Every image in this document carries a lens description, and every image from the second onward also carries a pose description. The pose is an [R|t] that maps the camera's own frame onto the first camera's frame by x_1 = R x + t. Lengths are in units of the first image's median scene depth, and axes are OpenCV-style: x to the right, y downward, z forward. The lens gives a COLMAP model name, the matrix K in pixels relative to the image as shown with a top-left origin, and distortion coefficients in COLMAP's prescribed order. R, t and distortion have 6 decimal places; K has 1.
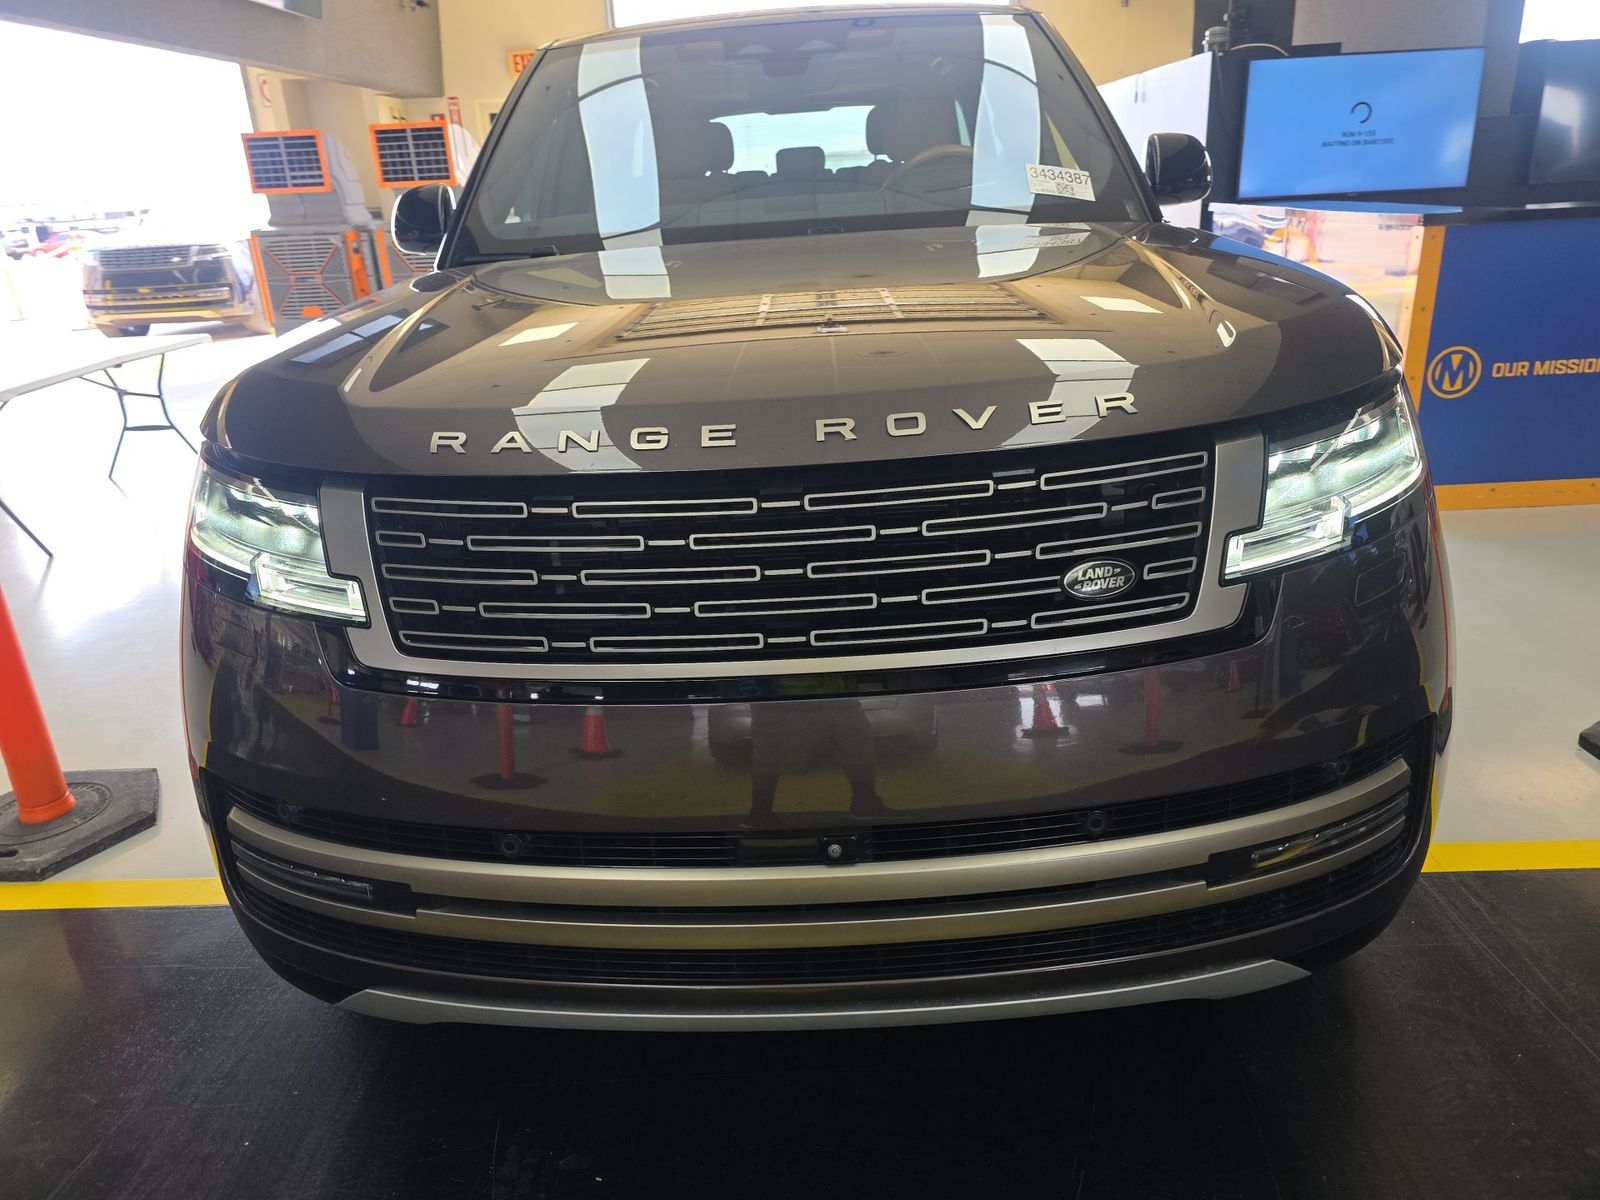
lens RADIAL K [[1154.0, 0, 827.4], [0, 1154.0, 568.9], [0, 0, 1]] dist [0.004278, -0.003105]
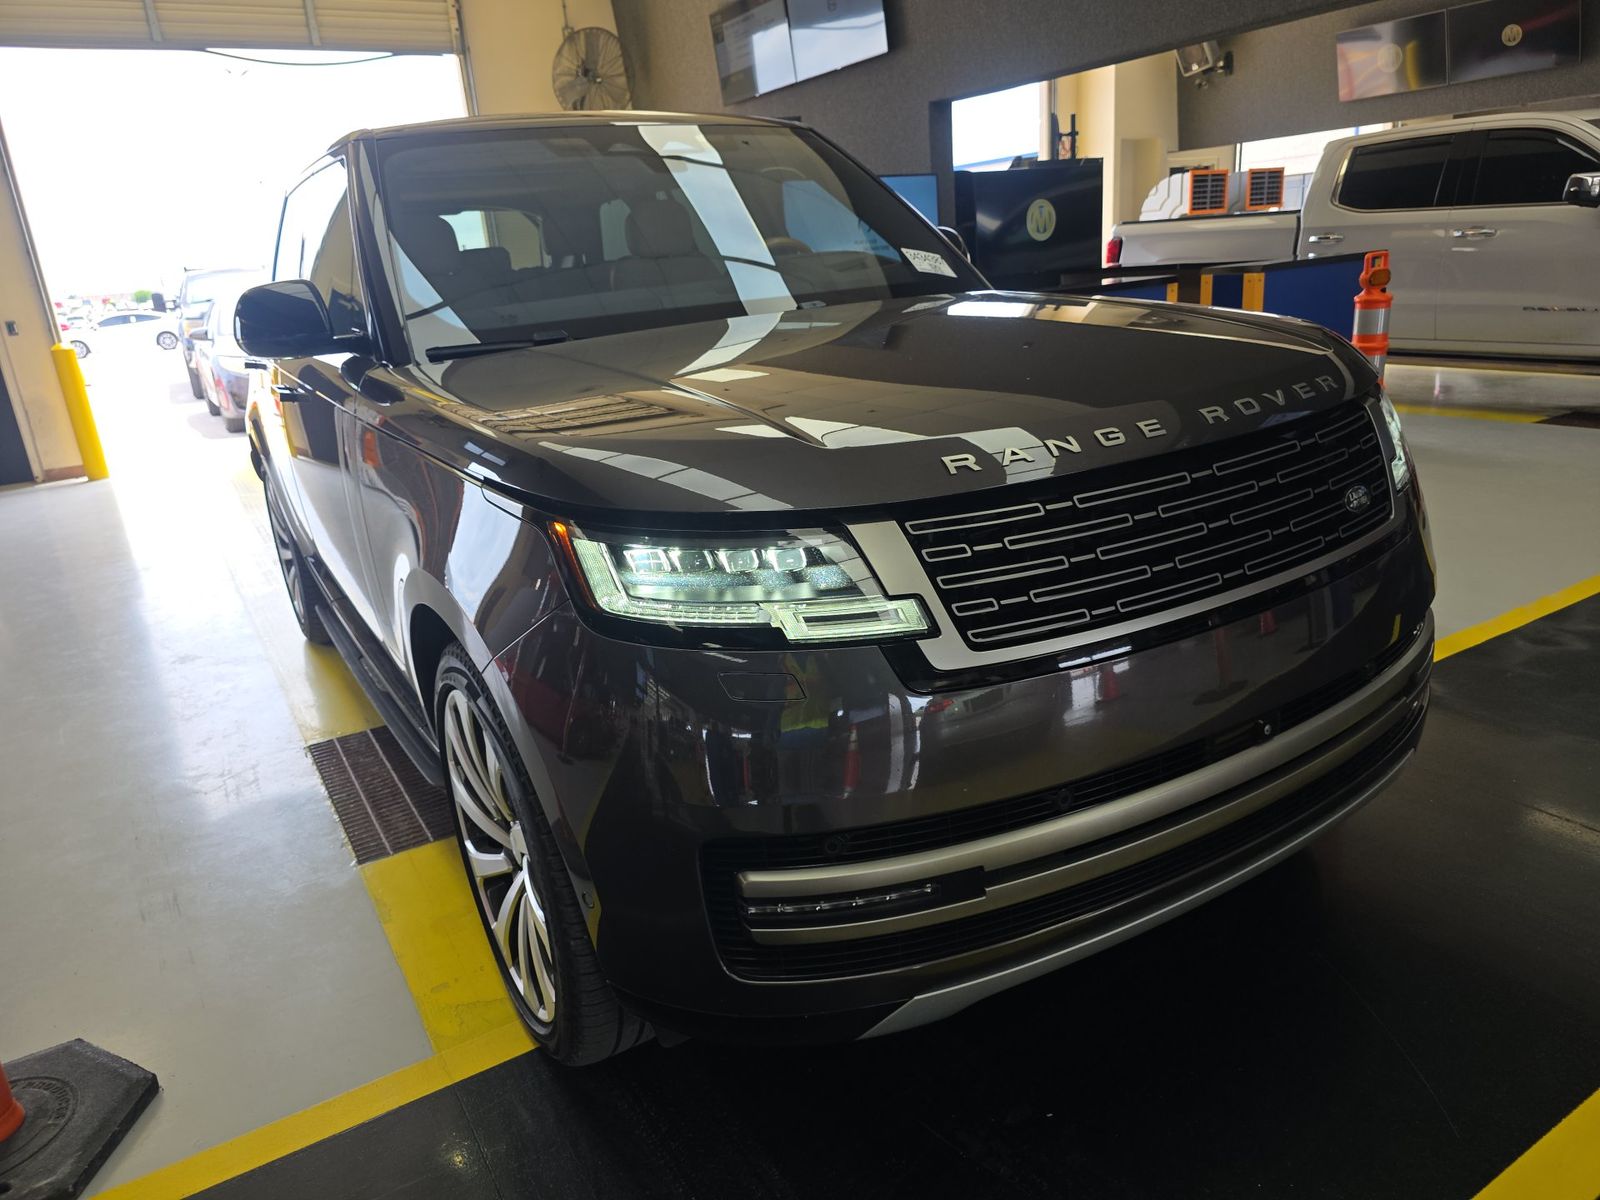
lens RADIAL K [[1154.0, 0, 809.8], [0, 1154.0, 605.1], [0, 0, 1]] dist [0.004278, -0.003105]
pose [[0.855887, -0.181143, 0.484402, -1.060763], [0.218740, 0.975542, -0.021684, 0.019570], [-0.468626, 0.124517, 0.874577, 0.089160]]
